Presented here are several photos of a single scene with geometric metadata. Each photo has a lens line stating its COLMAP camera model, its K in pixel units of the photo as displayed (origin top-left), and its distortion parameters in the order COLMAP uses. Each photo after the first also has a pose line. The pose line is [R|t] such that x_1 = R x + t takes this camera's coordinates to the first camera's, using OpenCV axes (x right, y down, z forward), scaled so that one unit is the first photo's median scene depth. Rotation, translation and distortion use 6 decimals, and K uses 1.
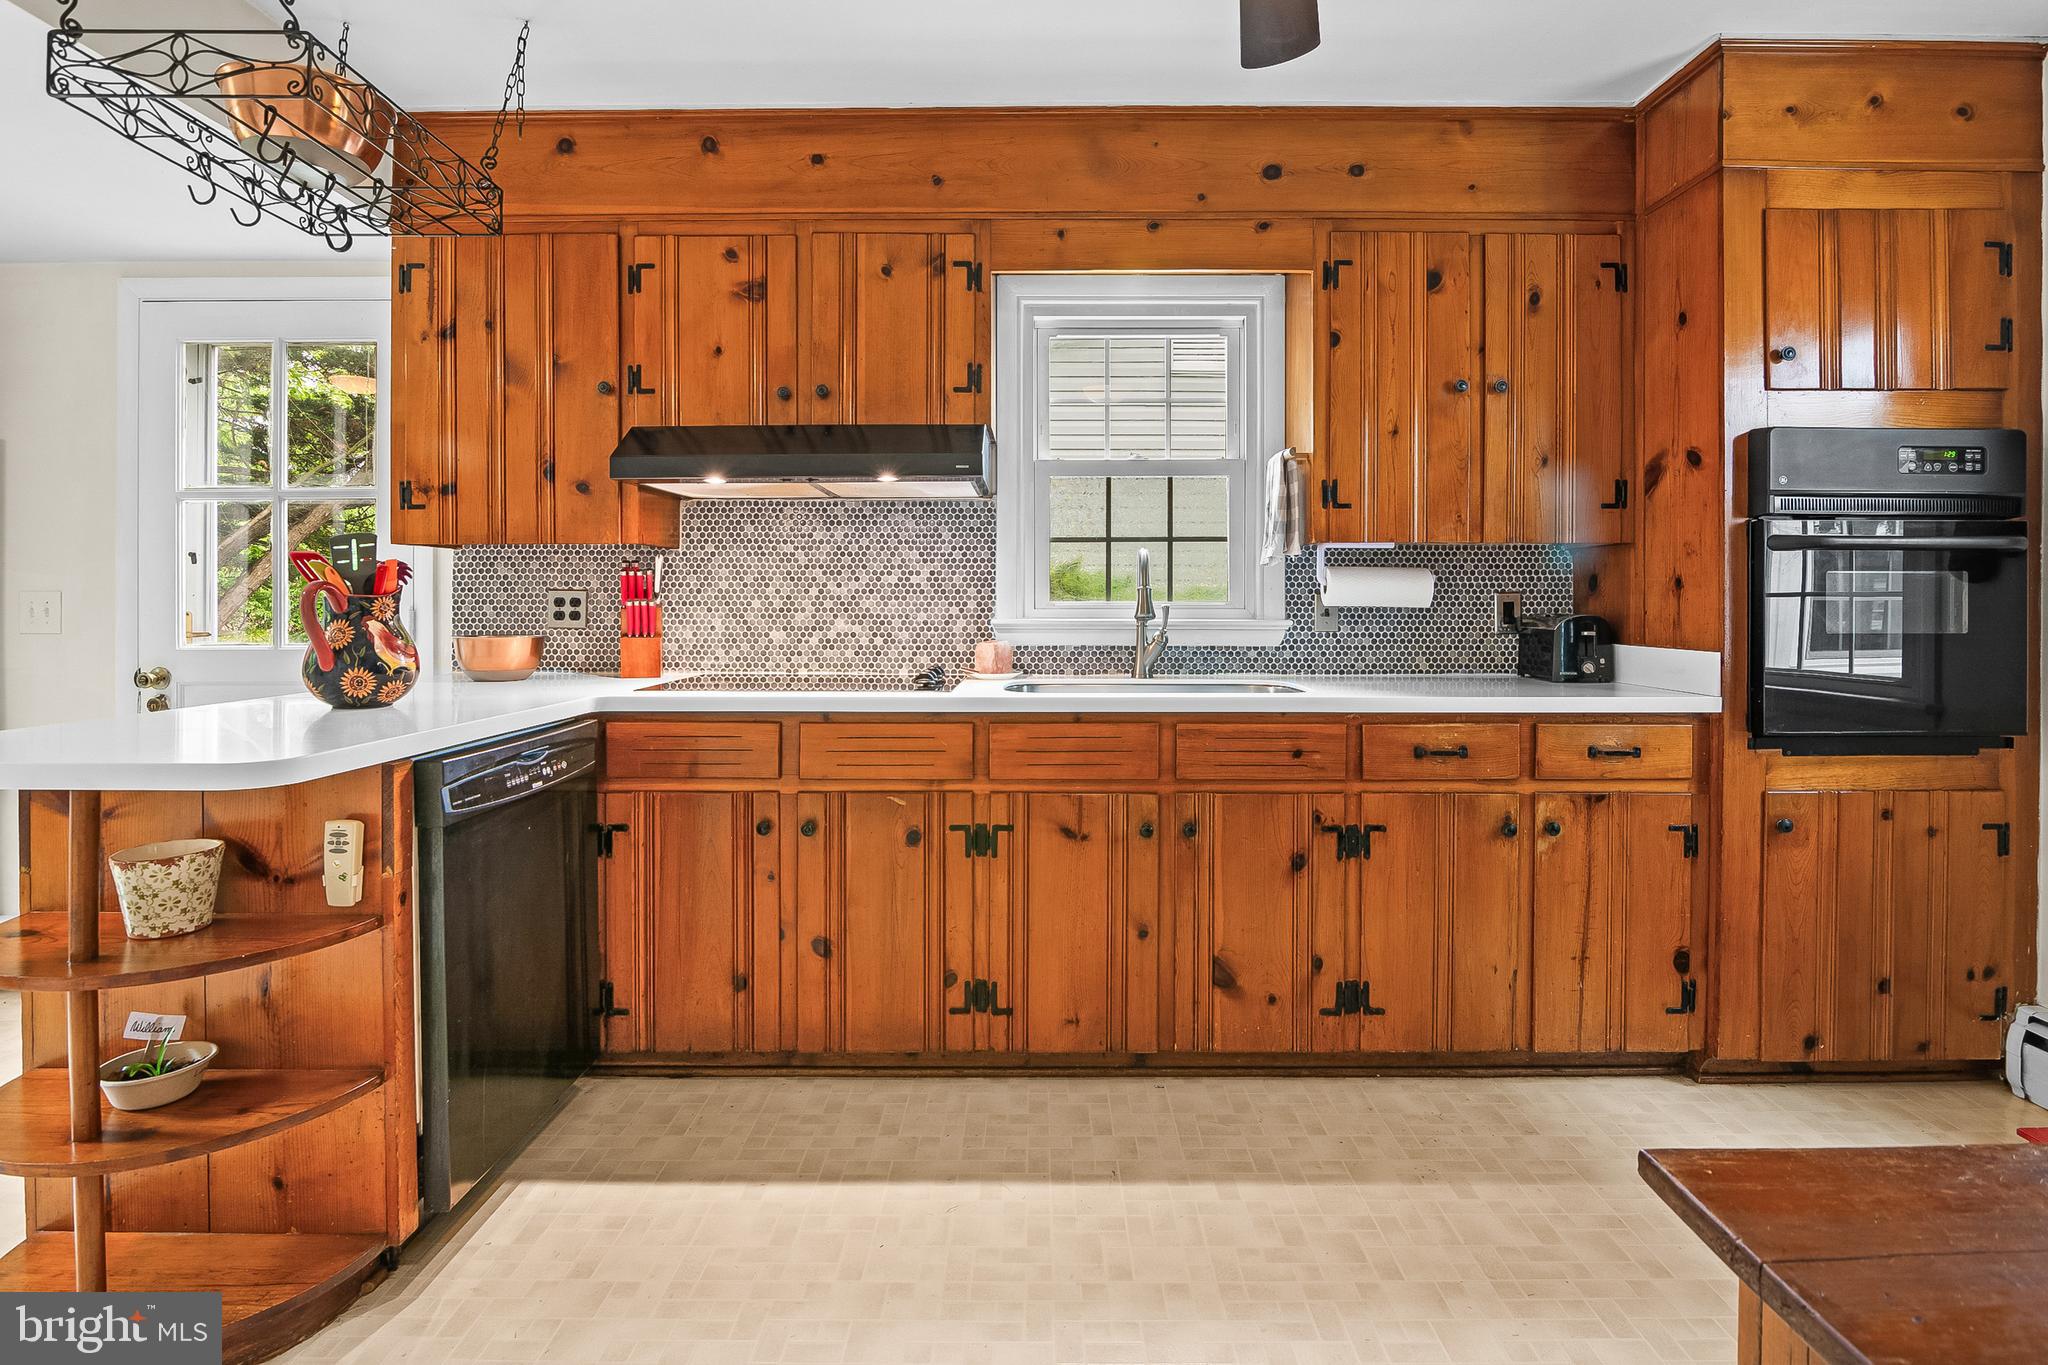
lens RADIAL K [[1011.2, 0, 1023.2], [0, 1011.2, 603.1], [0, 0, 1]] dist [-0.007592, -0.001450]
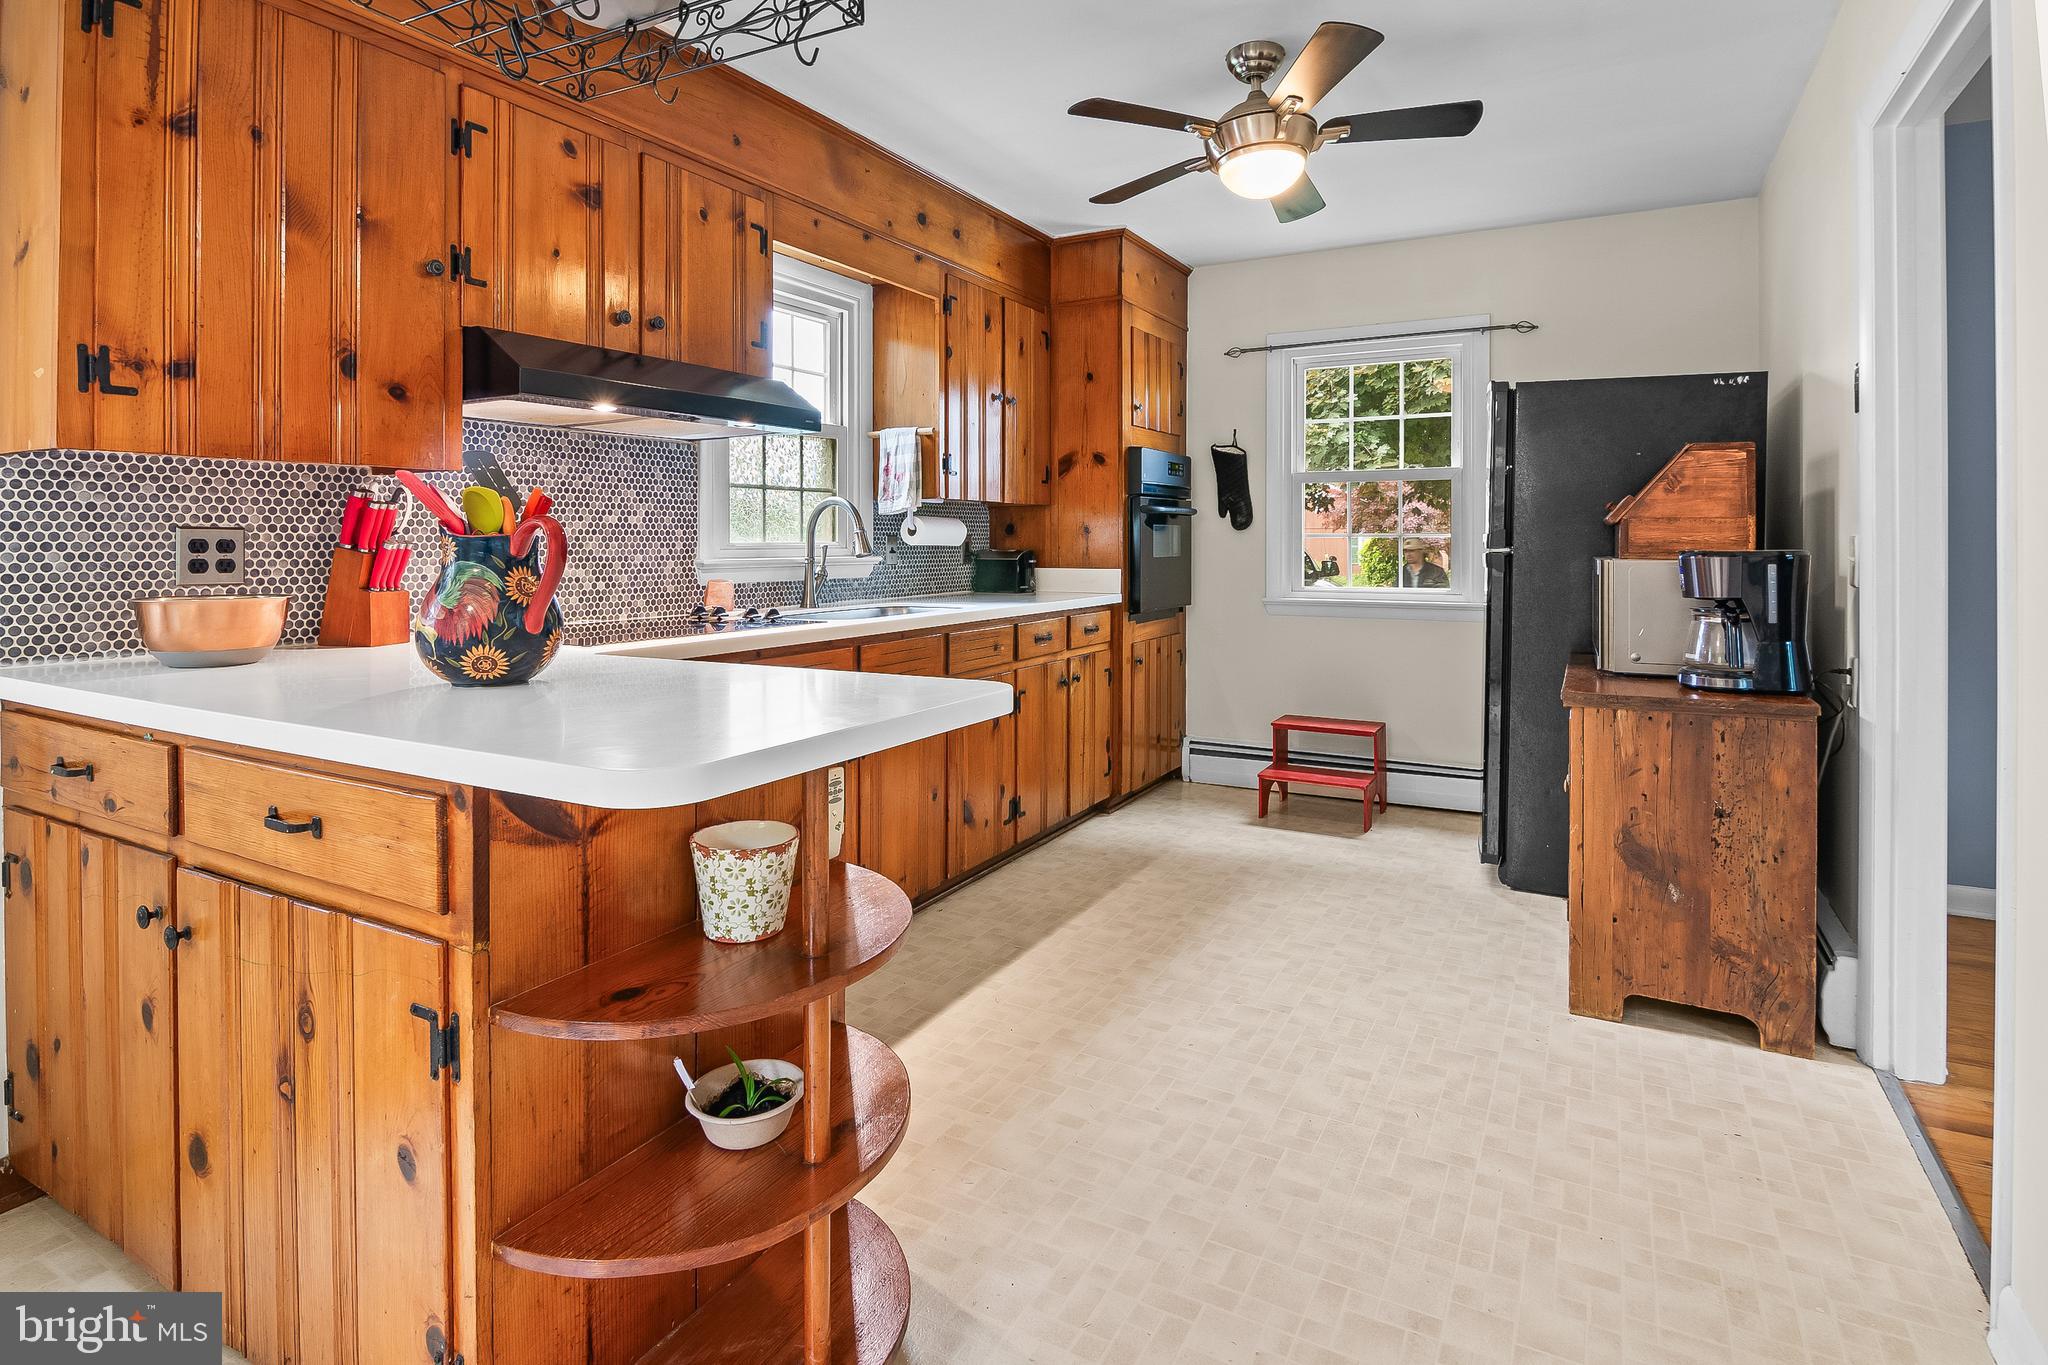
lens RADIAL K [[1072.4, 0, 1017.2], [0, 1072.4, 541.2], [0, 0, 1]] dist [-0.005514, -0.007547]
pose [[0.473746, -0.002792, 0.880657, -0.839064], [0.004692, 0.999989, 0.000647, -0.002188], [-0.880649, 0.003825, 0.473754, 0.198011]]
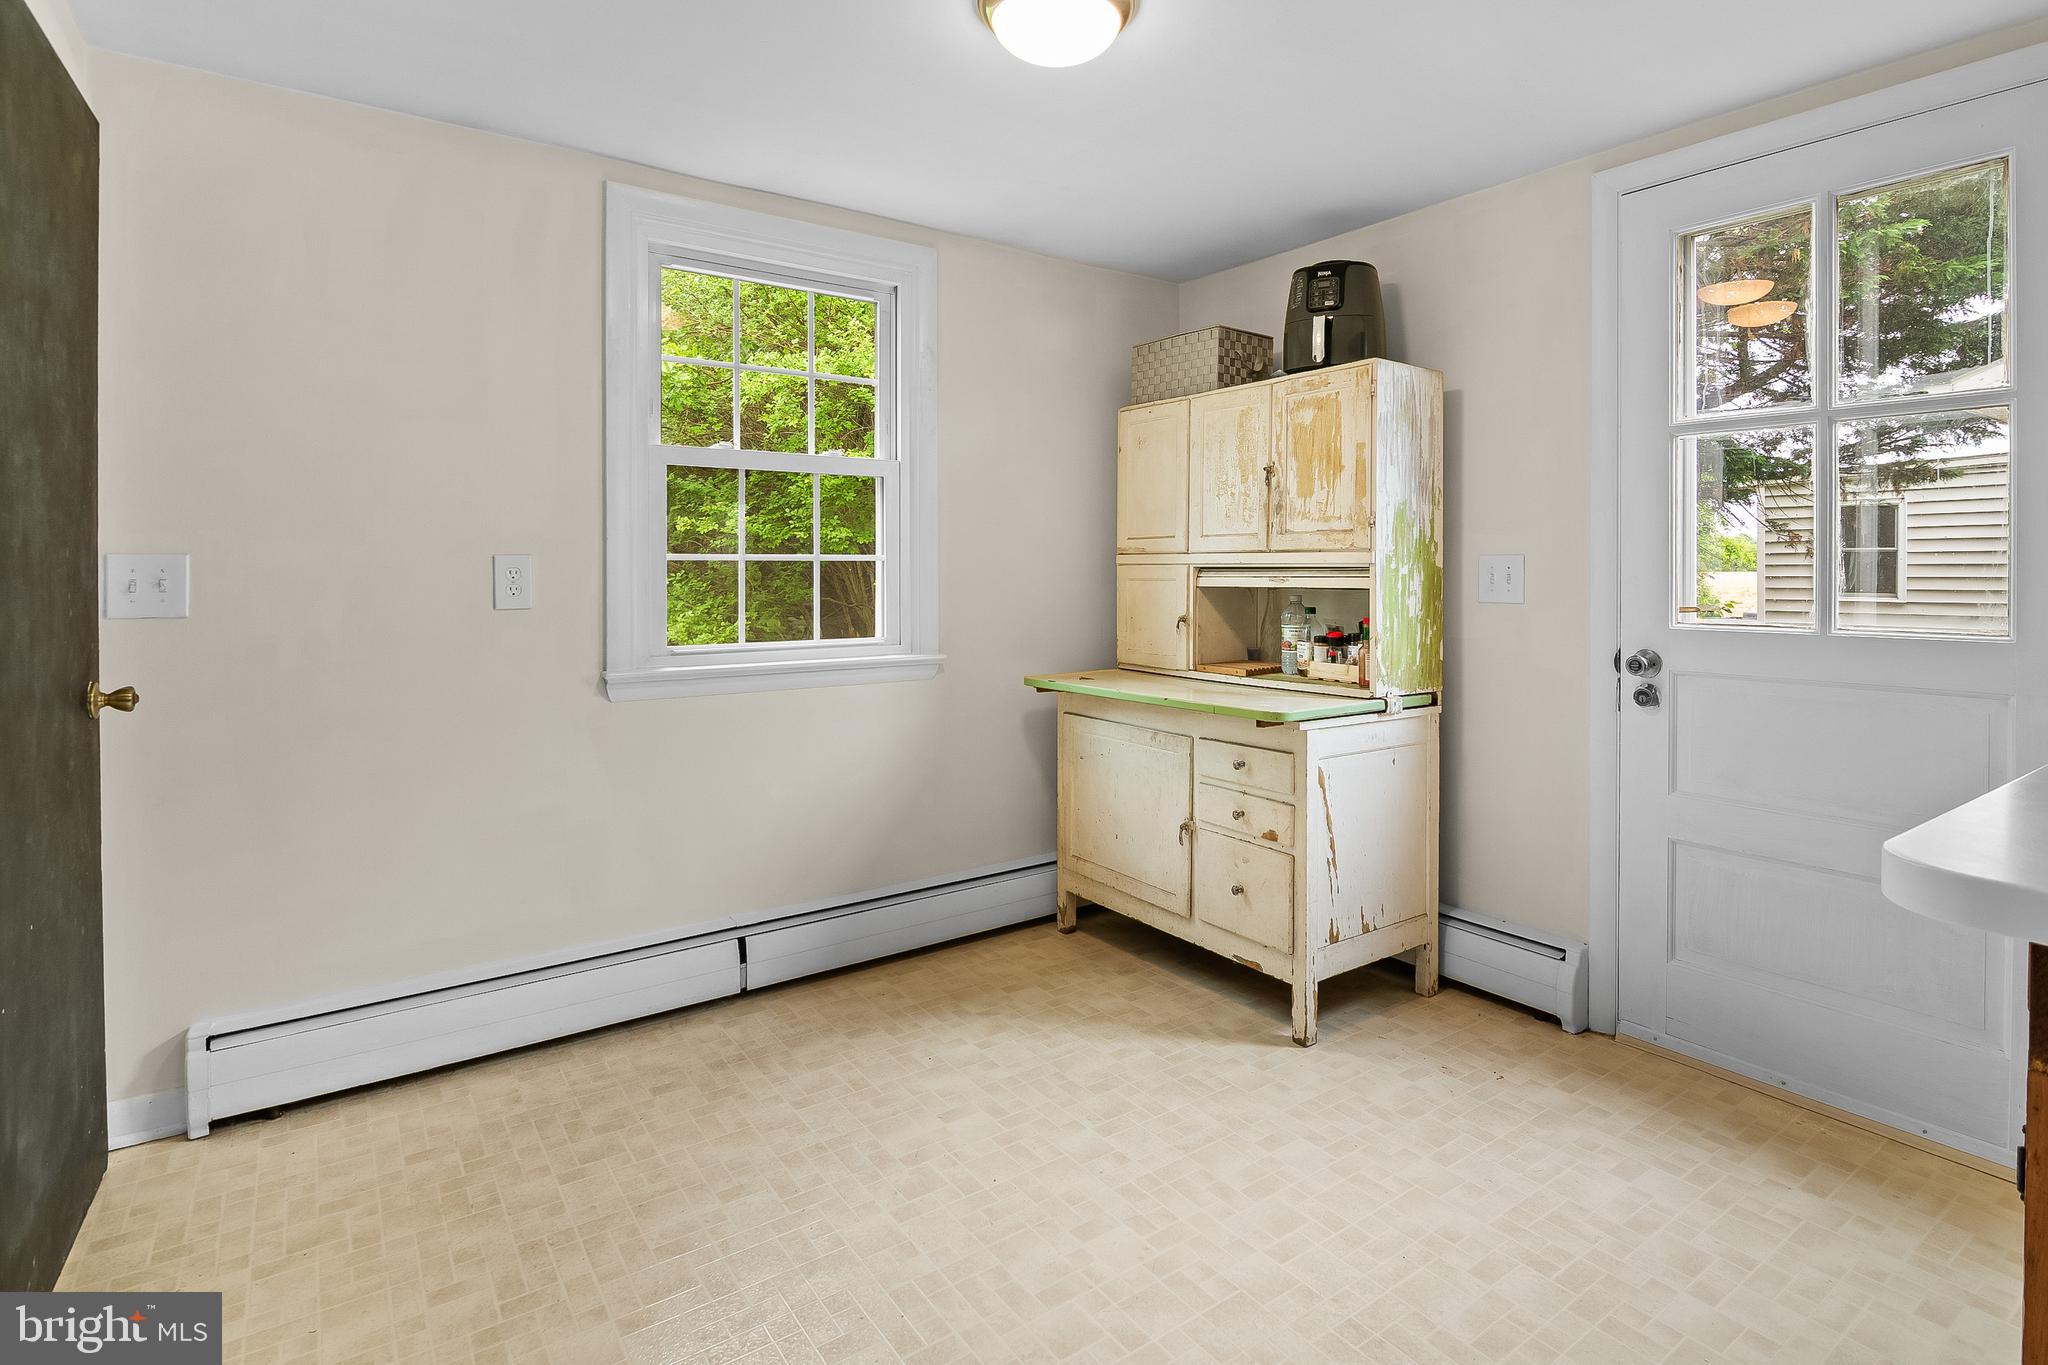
lens RADIAL K [[1040.7, 0, 1031.5], [0, 1040.7, 575.8], [0, 0, 1]] dist [-0.011837, -0.001116]
pose [[0.587072, 0.009751, -0.809476, -0.502969], [-0.005545, 0.999952, 0.008025, 0.002055], [0.809516, -0.000223, 0.587098, 0.132645]]
